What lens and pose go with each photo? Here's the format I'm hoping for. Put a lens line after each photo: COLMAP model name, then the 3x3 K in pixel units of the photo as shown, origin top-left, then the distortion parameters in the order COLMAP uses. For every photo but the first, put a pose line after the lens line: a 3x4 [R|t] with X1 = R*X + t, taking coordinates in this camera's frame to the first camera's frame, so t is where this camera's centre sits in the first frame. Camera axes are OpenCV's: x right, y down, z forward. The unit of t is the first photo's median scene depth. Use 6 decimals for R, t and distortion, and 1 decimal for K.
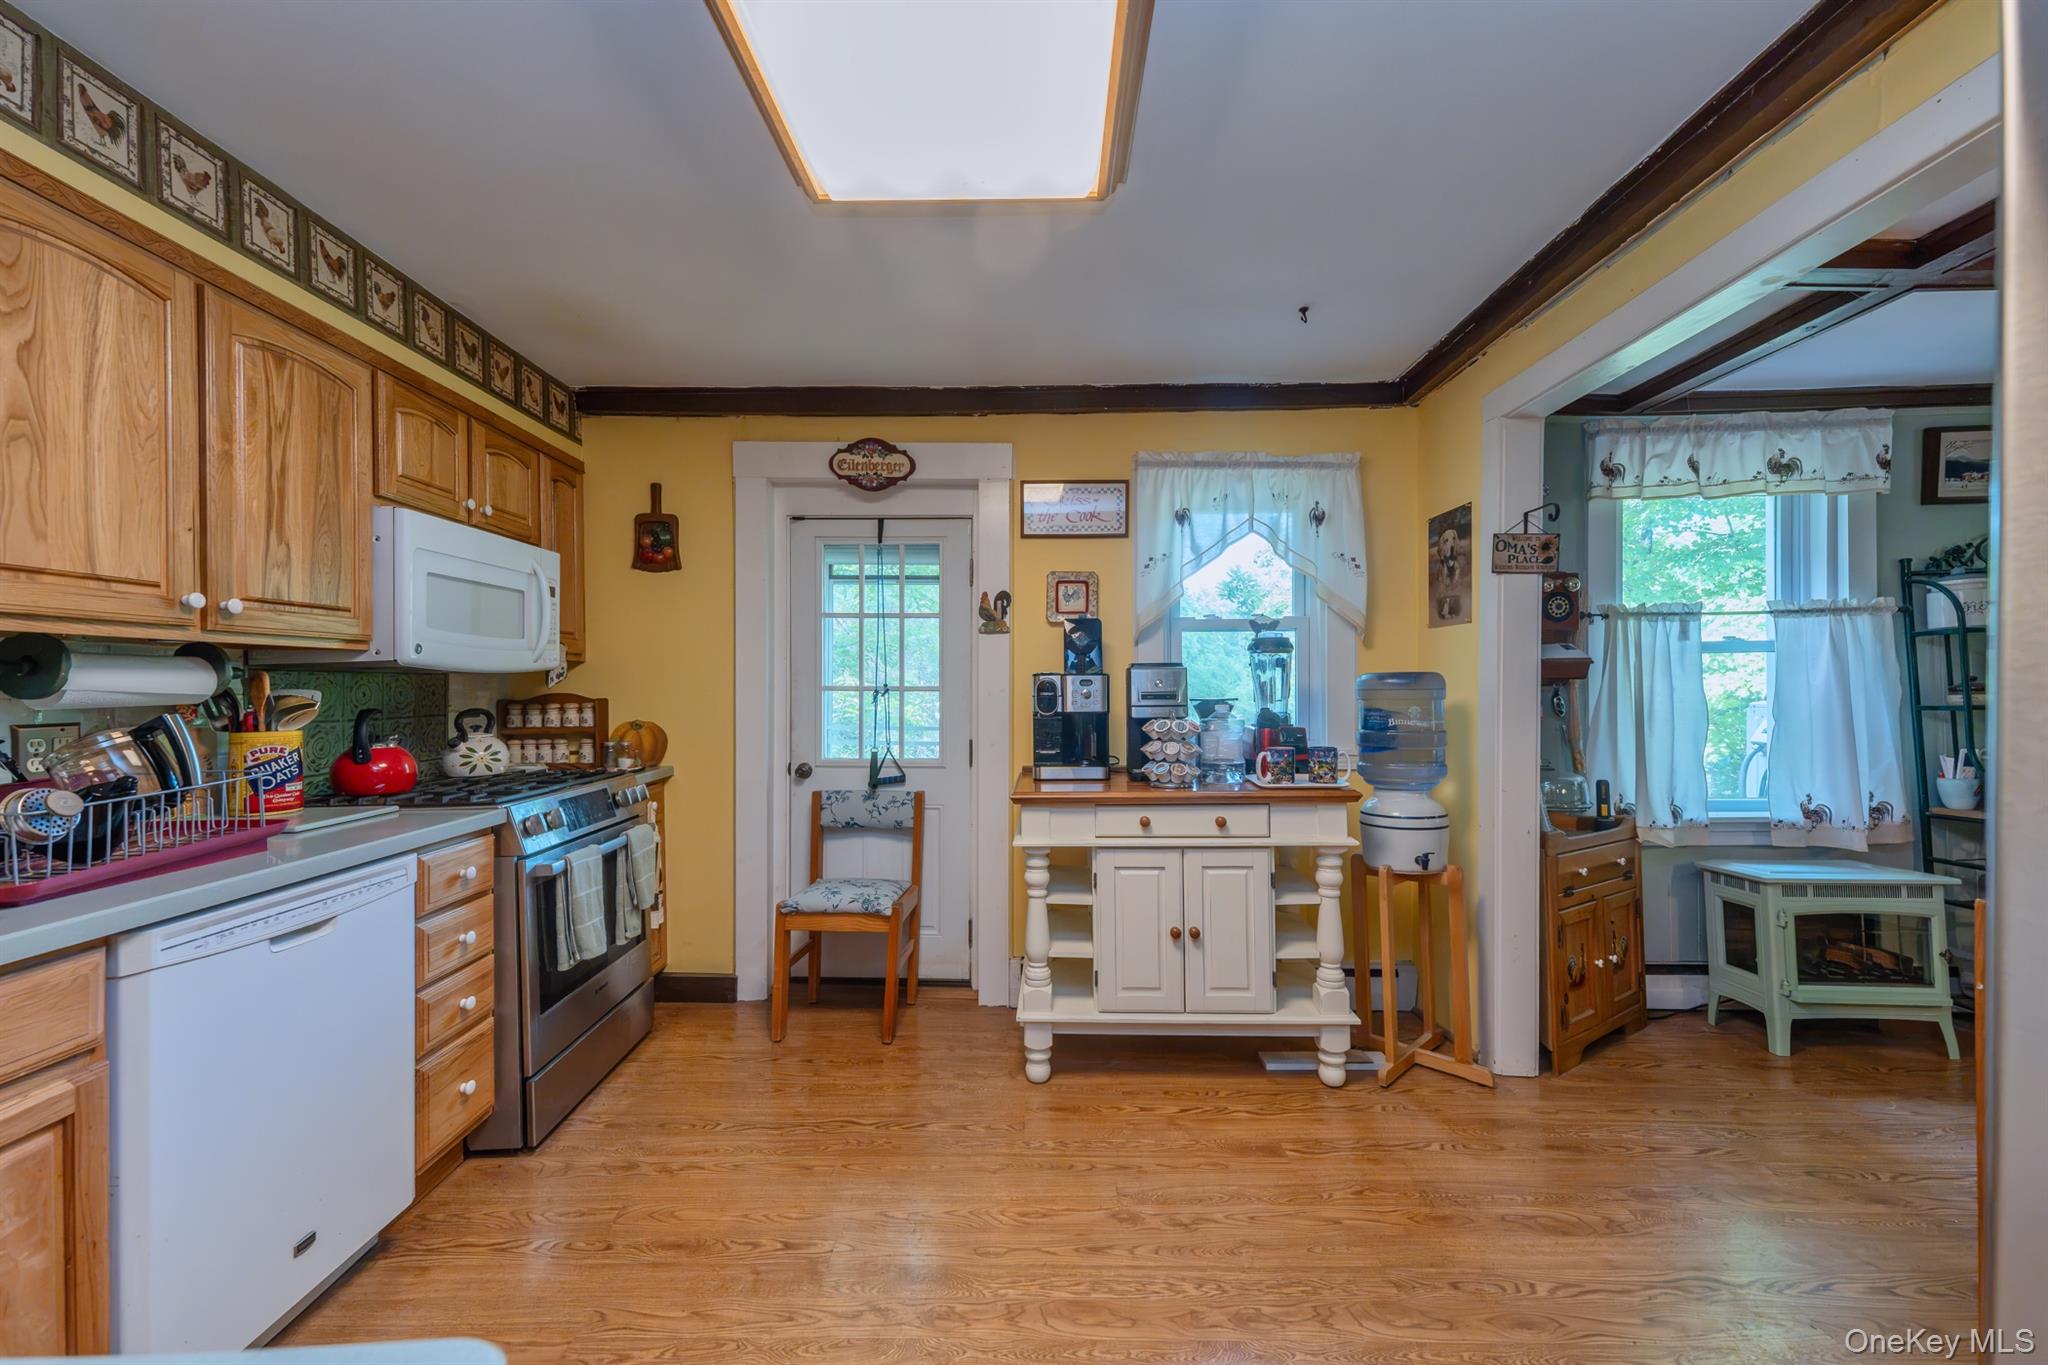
lens RADIAL K [[825.5, 0, 1002.7], [0, 825.5, 681.7], [0, 0, 1]] dist [0.016732, 0.000051]
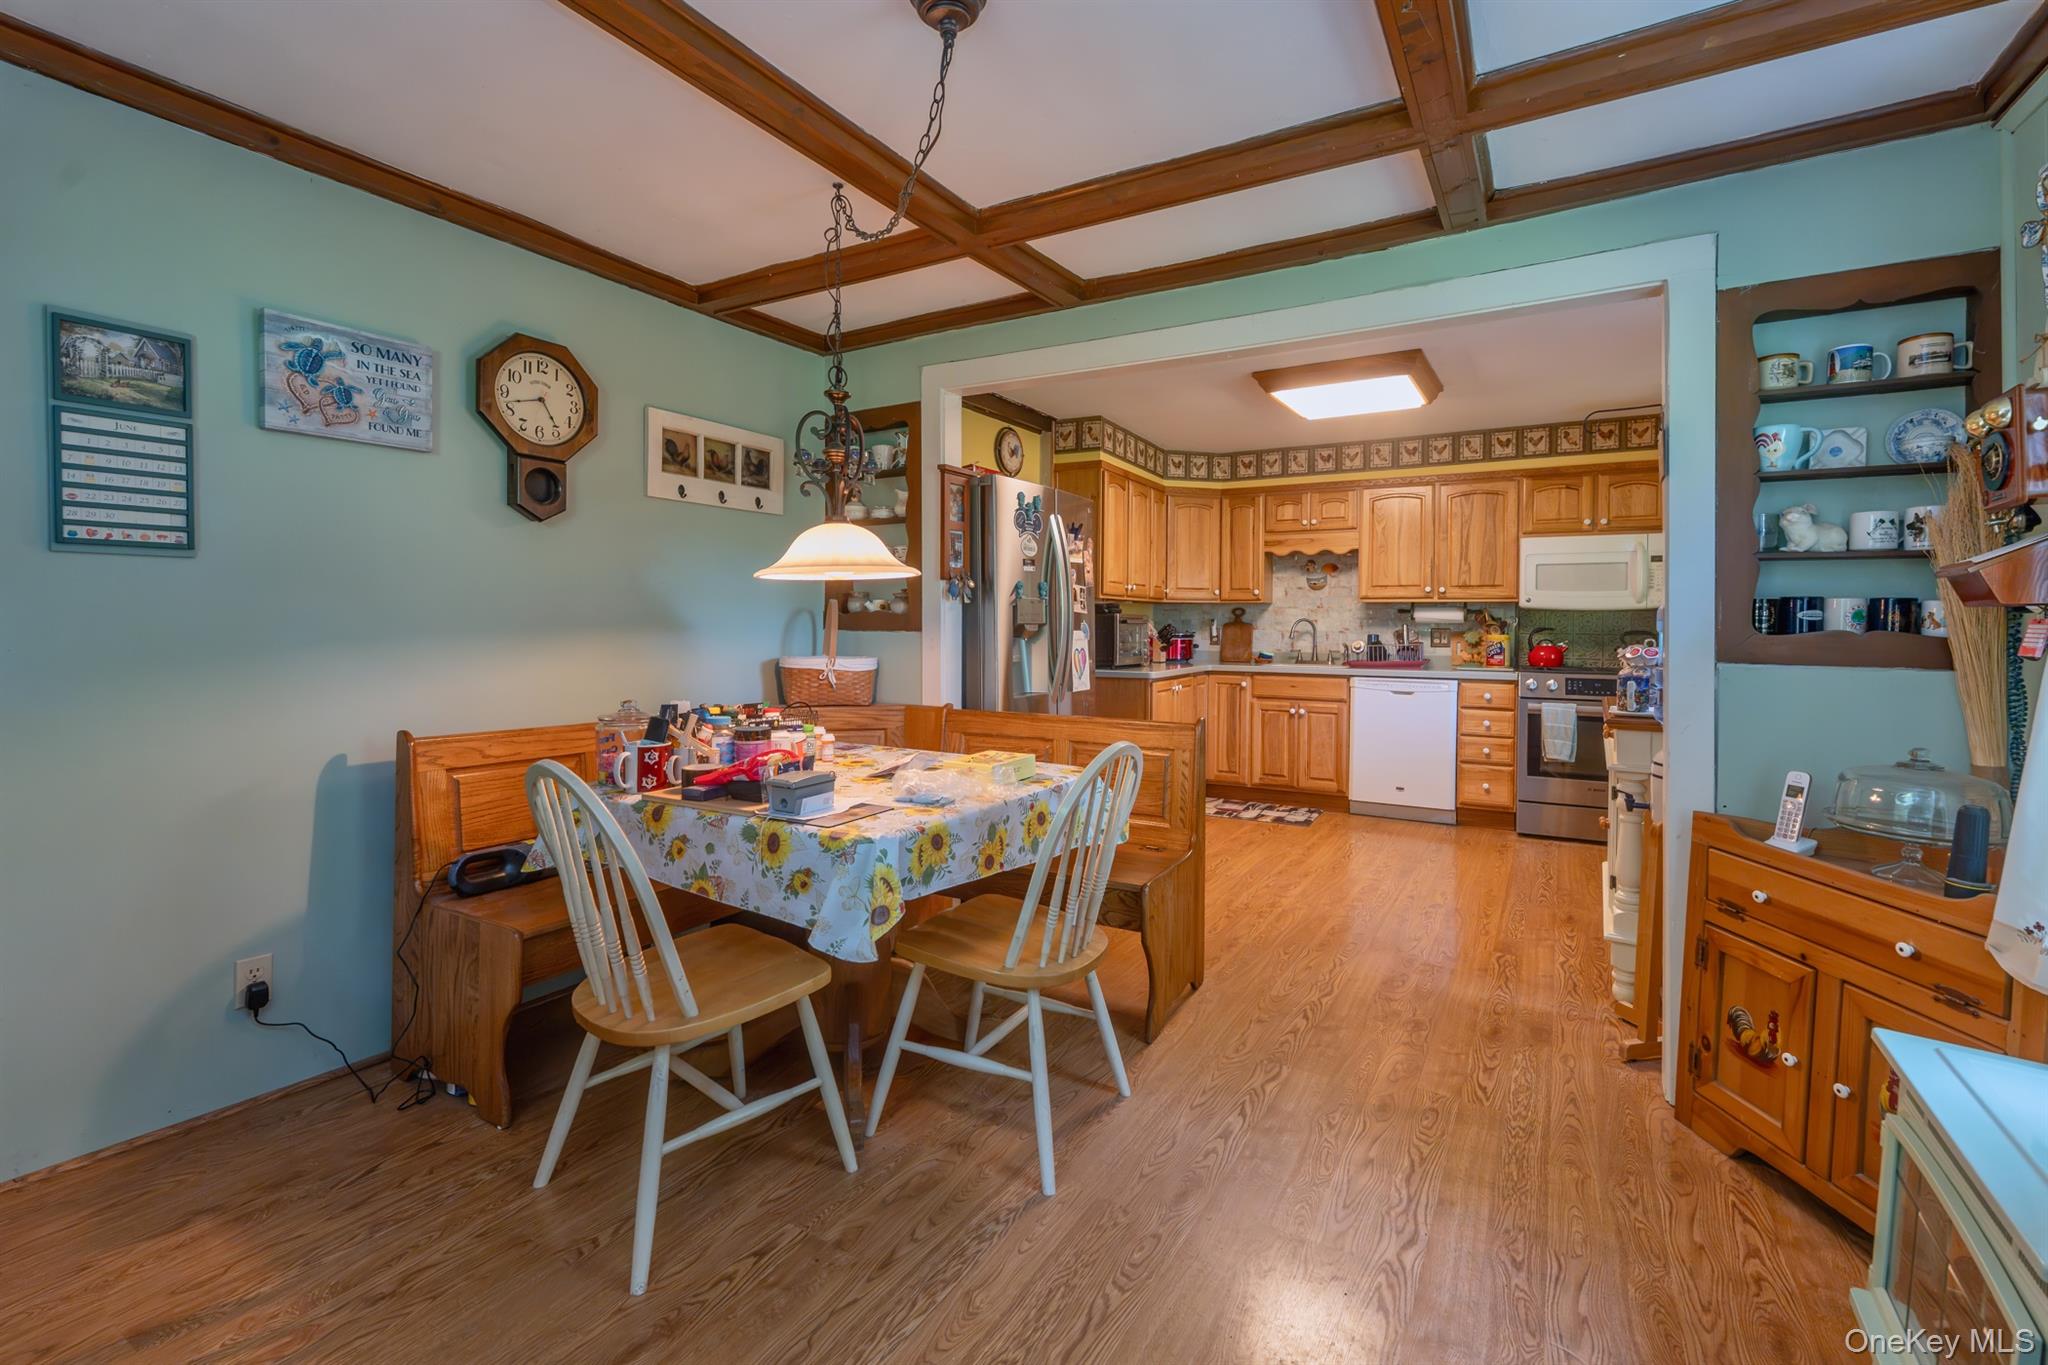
lens RADIAL K [[821.6, 0, 1047.1], [0, 821.6, 632.3], [0, 0, 1]] dist [-0.001175, -0.000159]
pose [[-0.497234, 0.015349, -0.867480, 1.641562], [-0.000834, 0.999835, 0.018169, 0.006014], [0.867616, 0.009757, -0.497139, 0.882486]]
